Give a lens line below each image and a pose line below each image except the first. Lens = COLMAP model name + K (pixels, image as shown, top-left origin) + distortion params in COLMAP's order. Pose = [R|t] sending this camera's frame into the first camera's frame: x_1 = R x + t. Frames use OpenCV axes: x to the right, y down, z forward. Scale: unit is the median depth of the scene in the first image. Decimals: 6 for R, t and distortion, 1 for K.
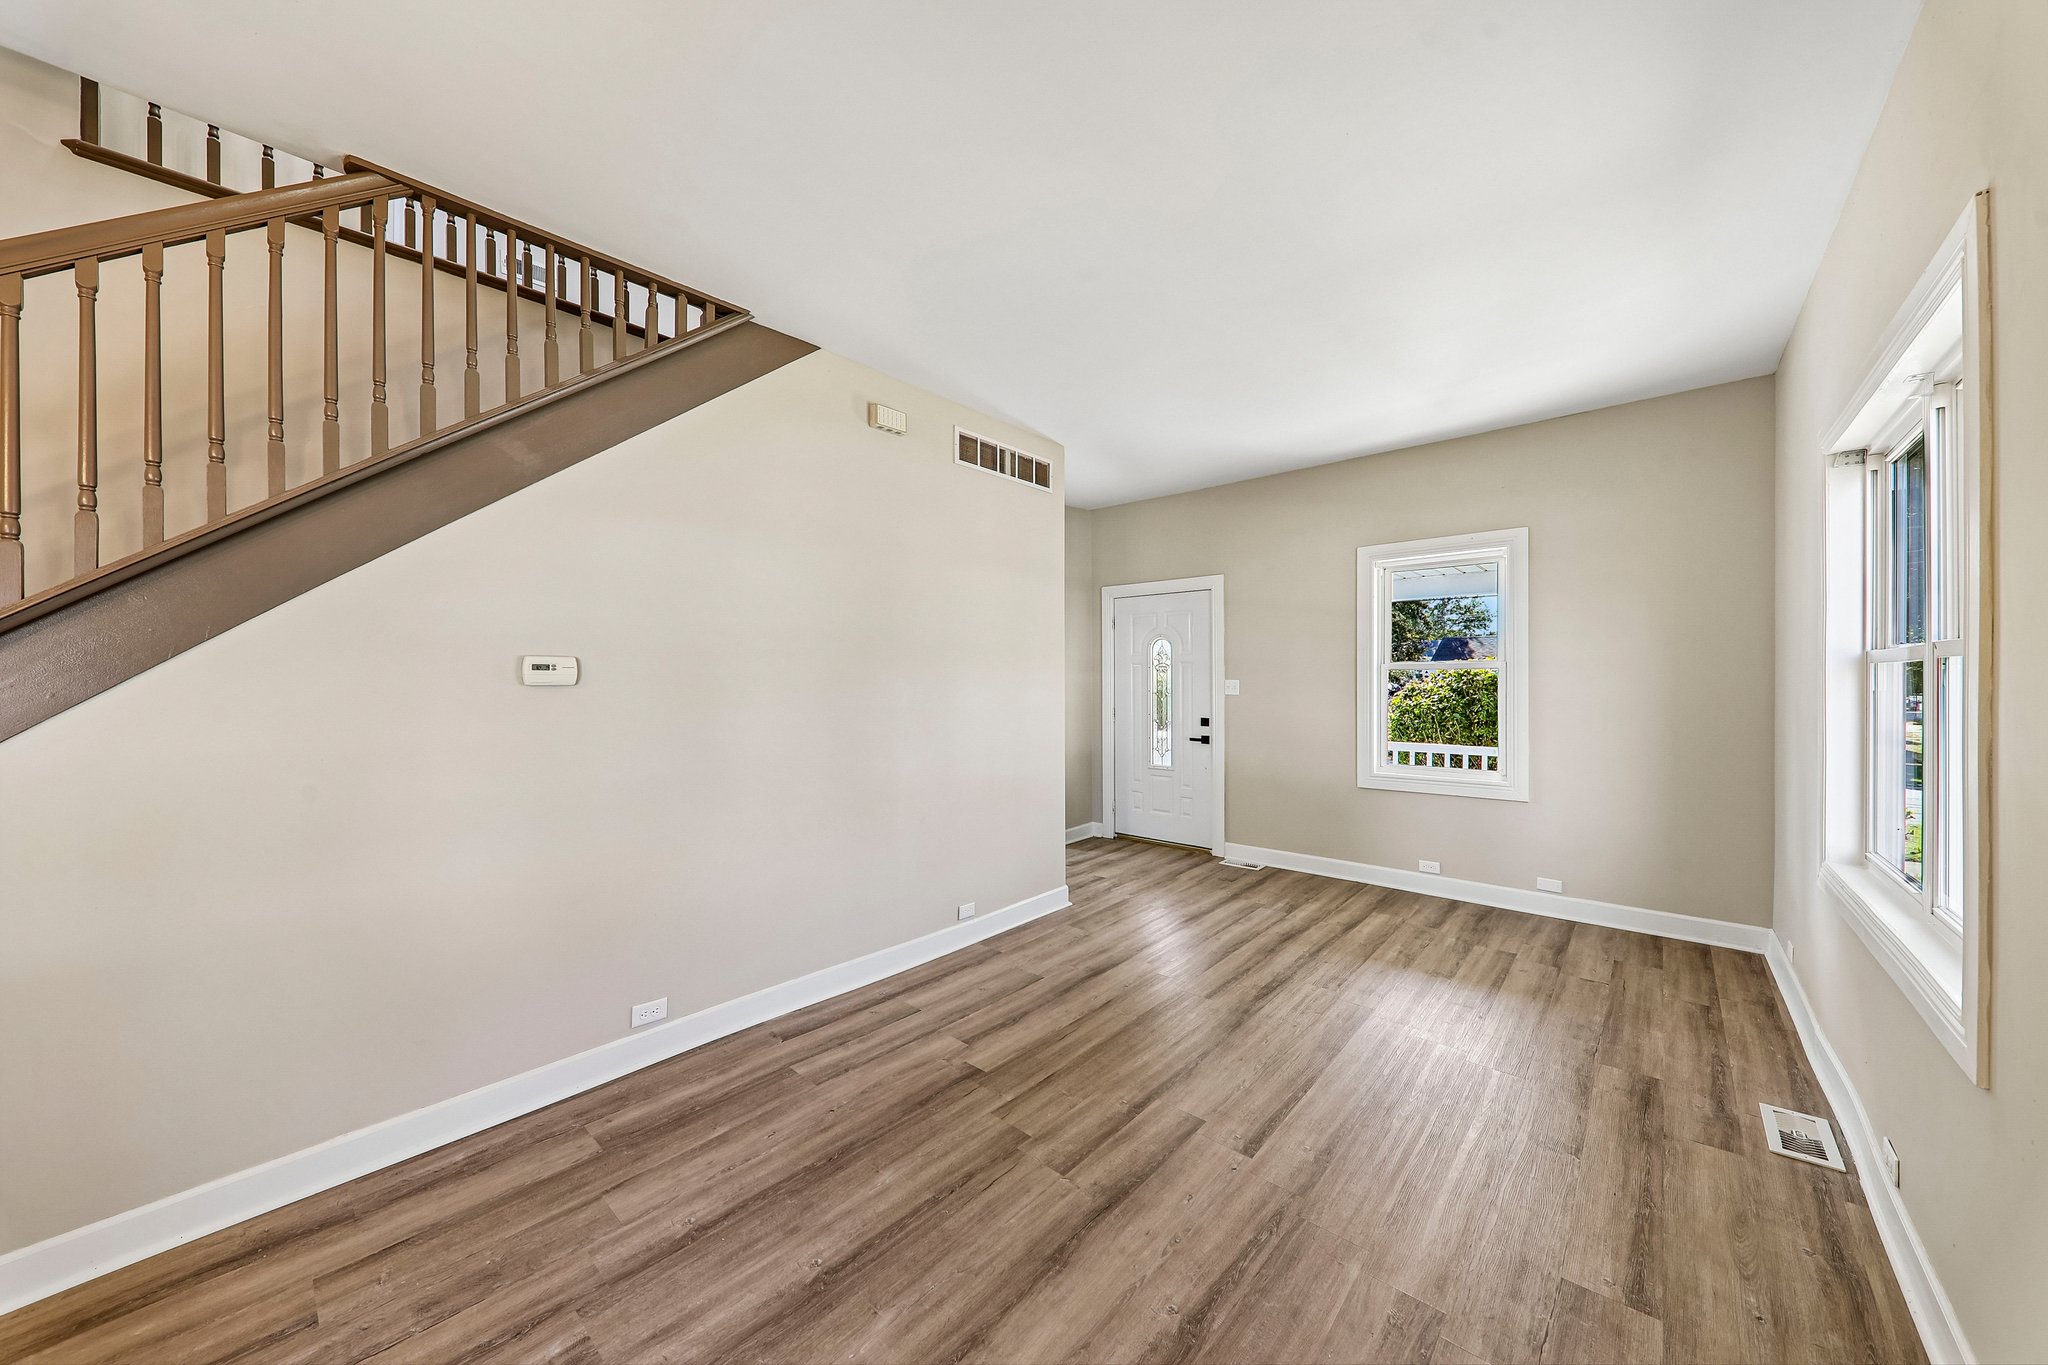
lens RADIAL K [[709.2, 0, 1010.7], [0, 709.2, 679.8], [0, 0, 1]] dist [0.008450, -0.004188]
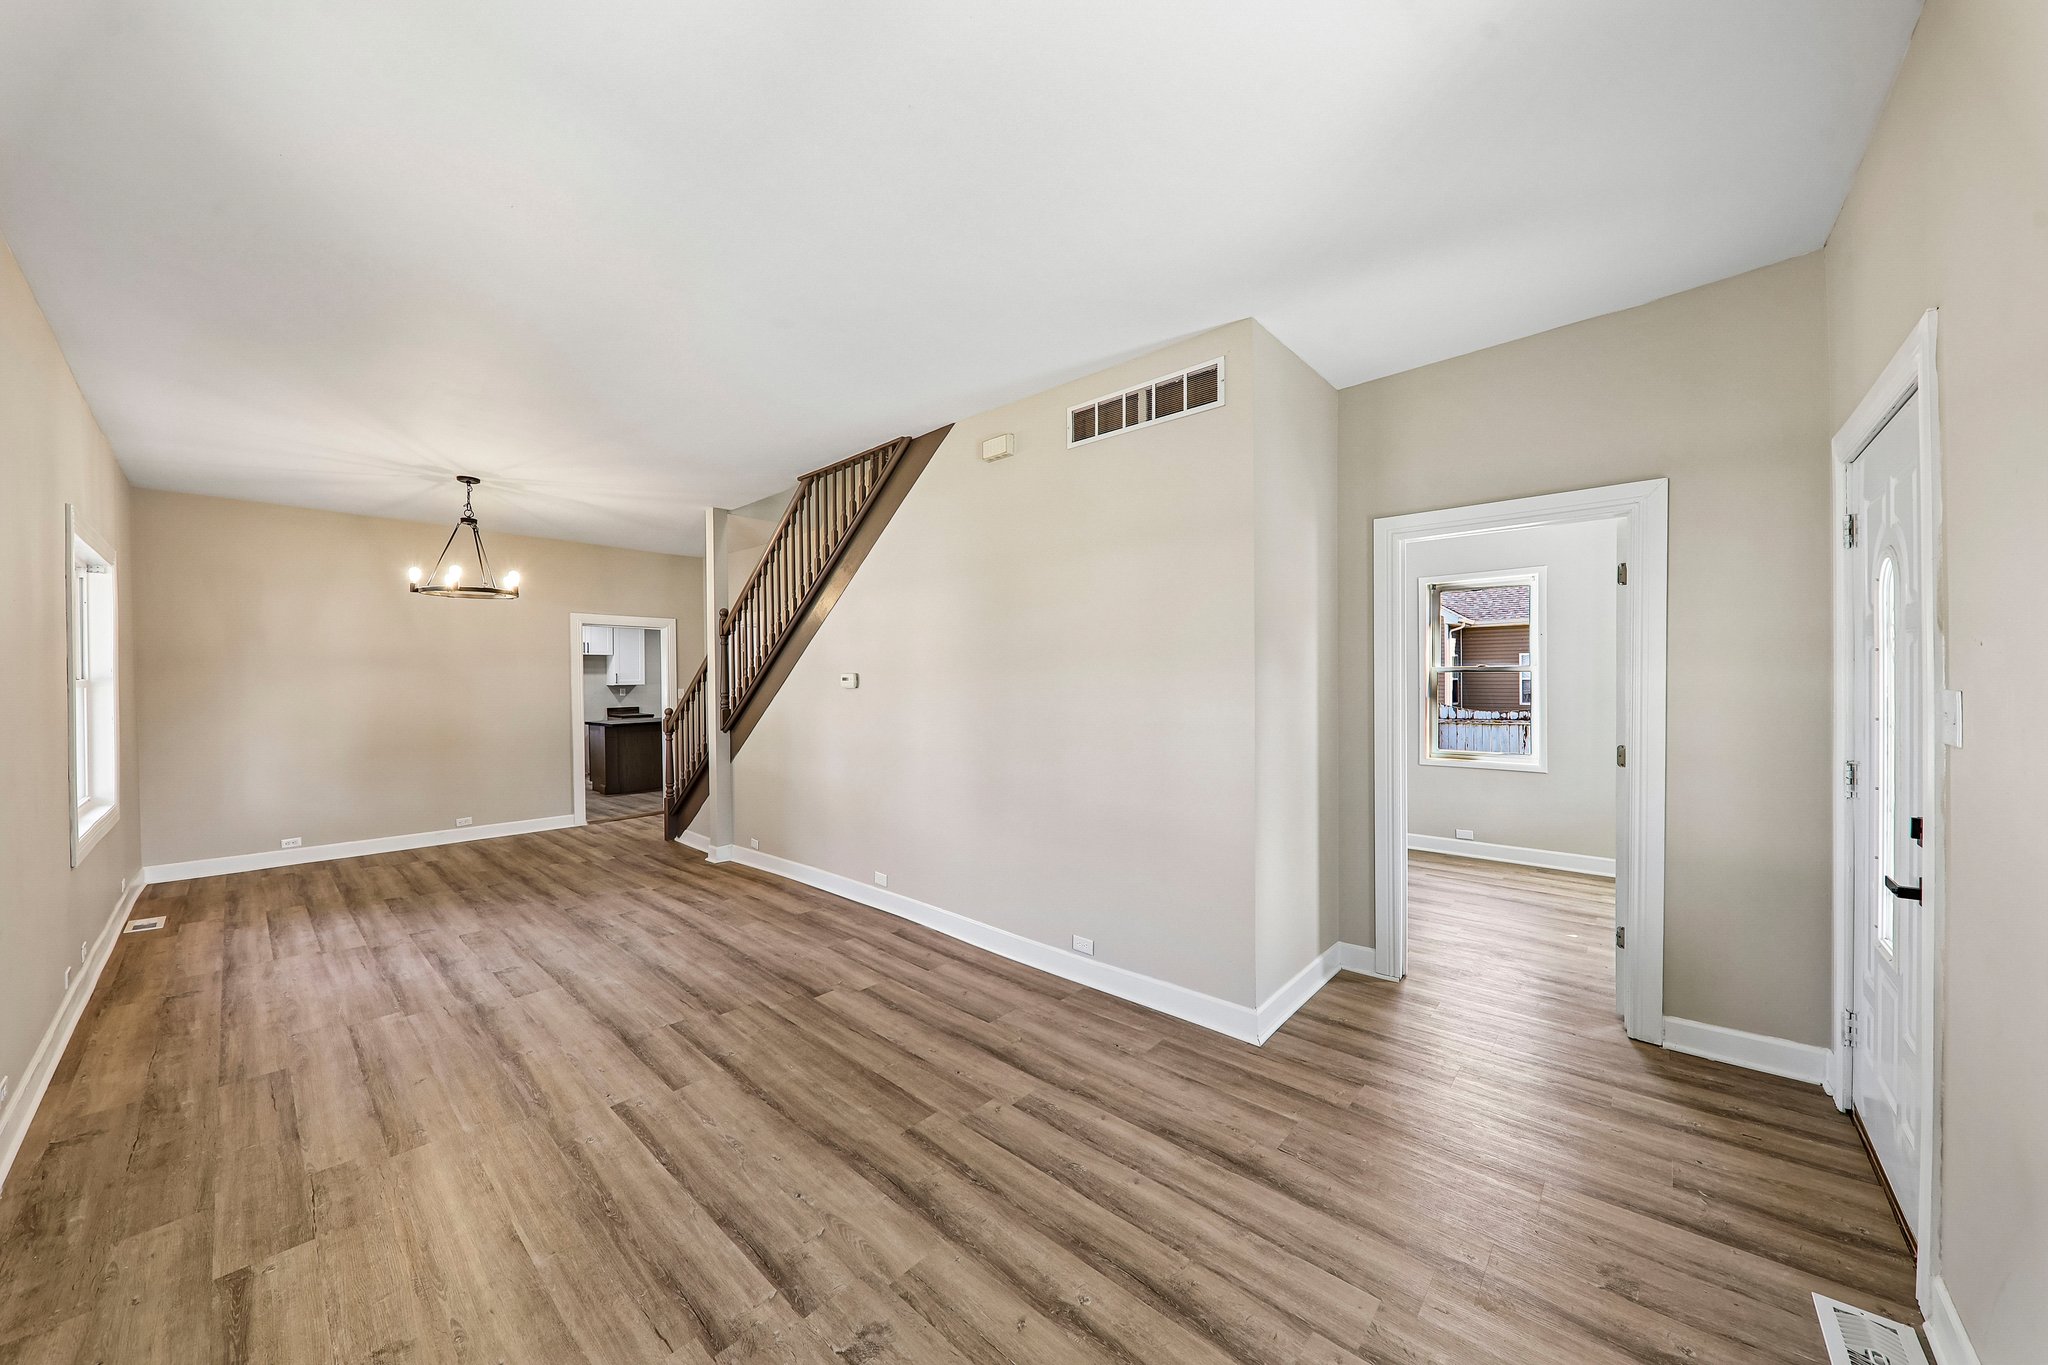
lens RADIAL K [[709.2, 0, 1025.6], [0, 709.2, 677.0], [0, 0, 1]] dist [0.008450, -0.004188]
pose [[0.003617, 0.000106, -0.999993, 0.911756], [0.007486, 0.999972, 0.000133, -0.012188], [0.999965, -0.007487, 0.003616, 1.020761]]
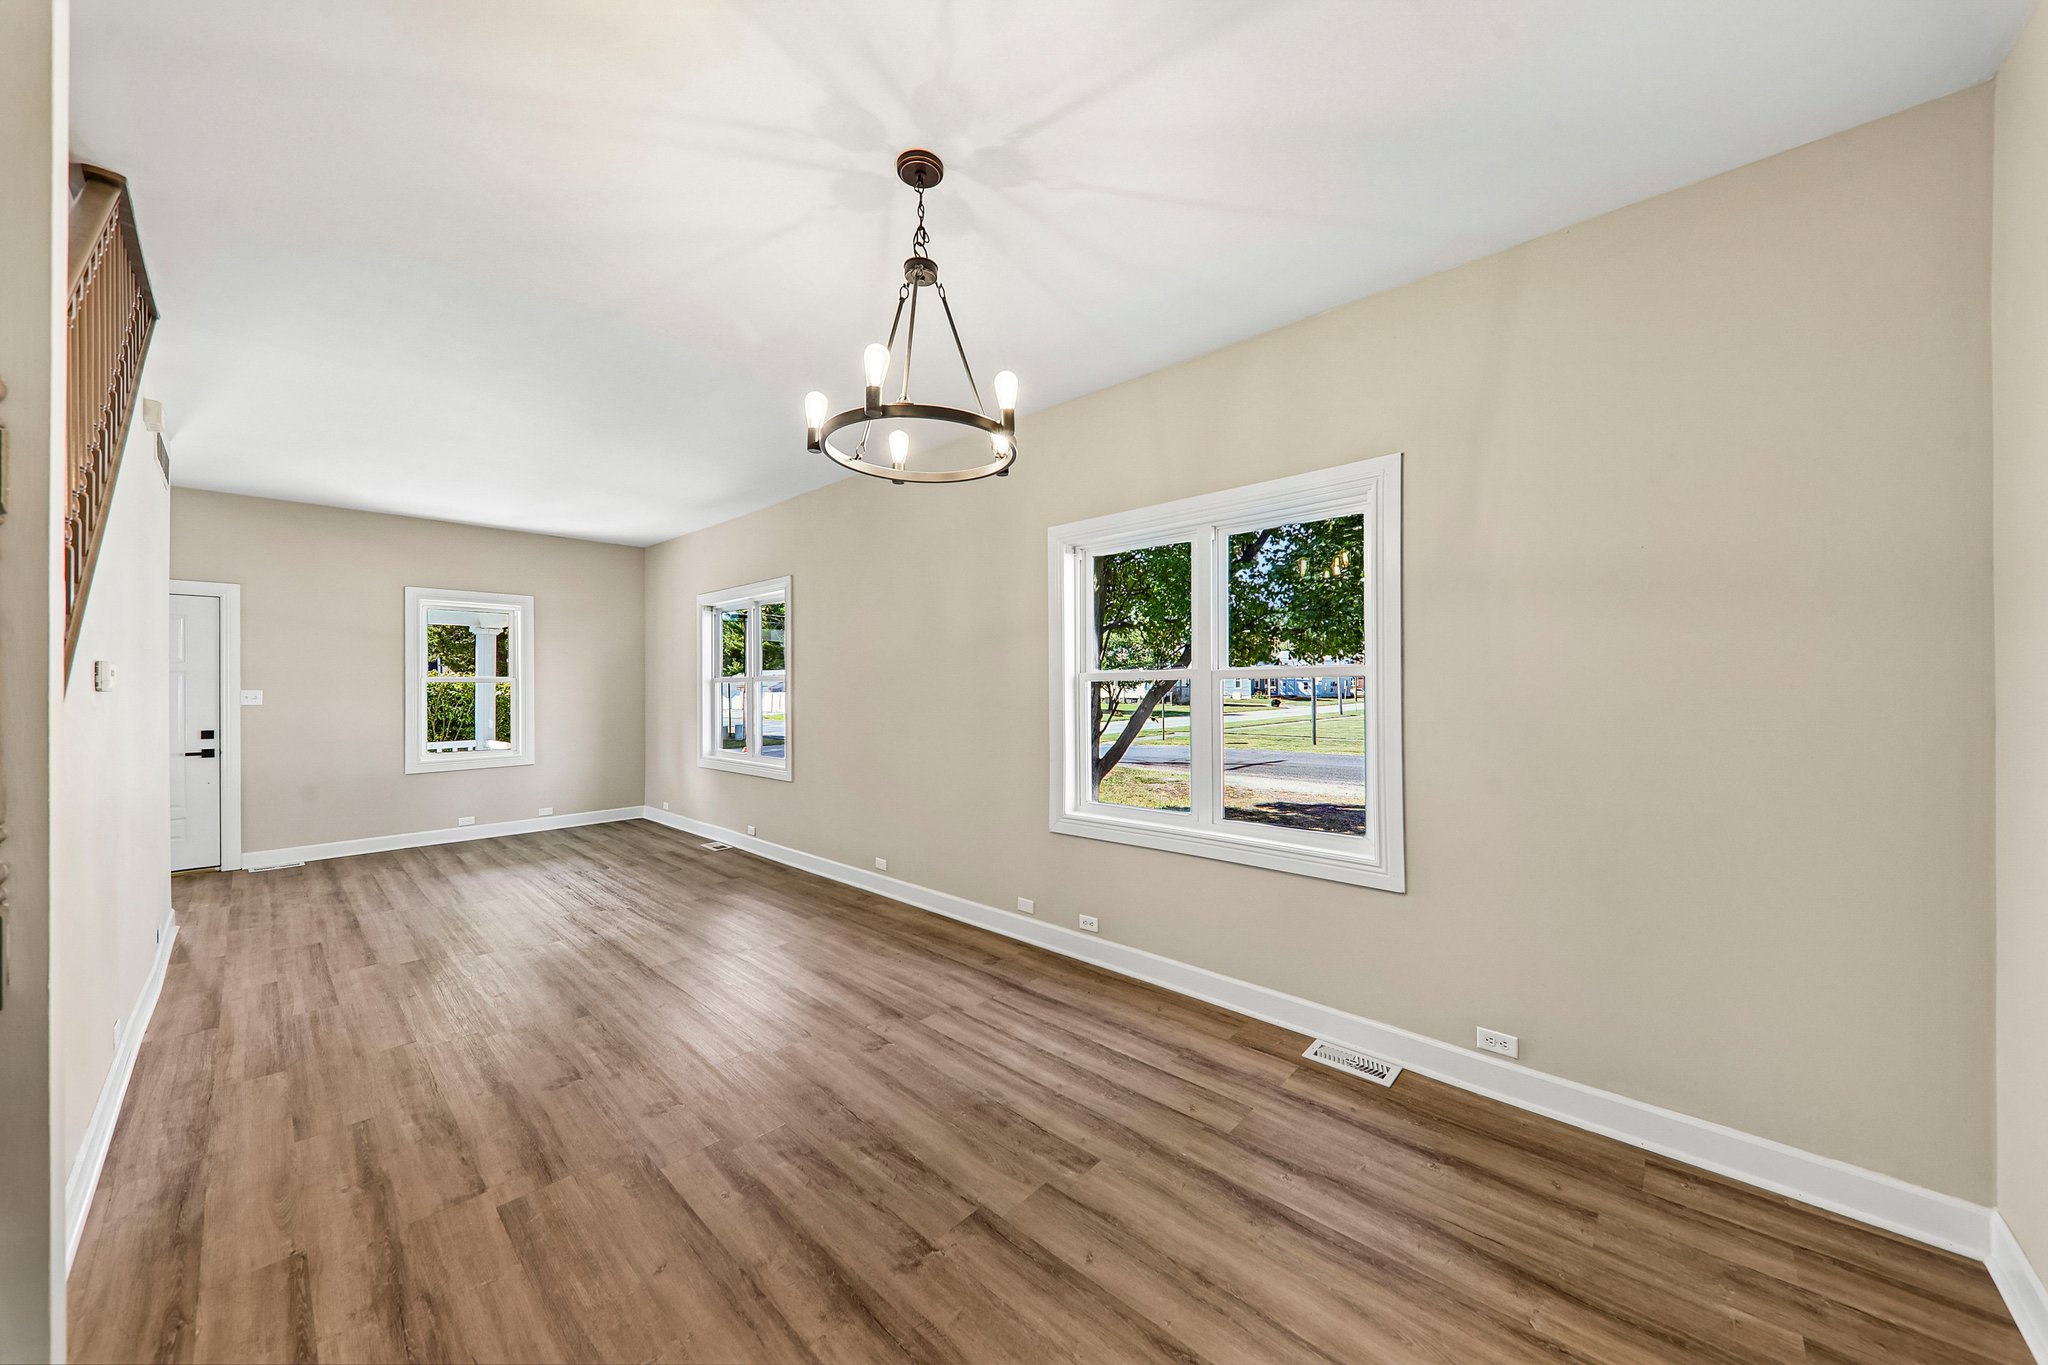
lens RADIAL K [[709.2, 0, 1027.6], [0, 709.2, 685.8], [0, 0, 1]] dist [0.008450, -0.004188]
pose [[0.006748, 0.005232, 0.999964, -1.105788], [0.005503, 0.999971, -0.005270, 0.007476], [-0.999962, 0.005538, 0.006719, -0.178037]]
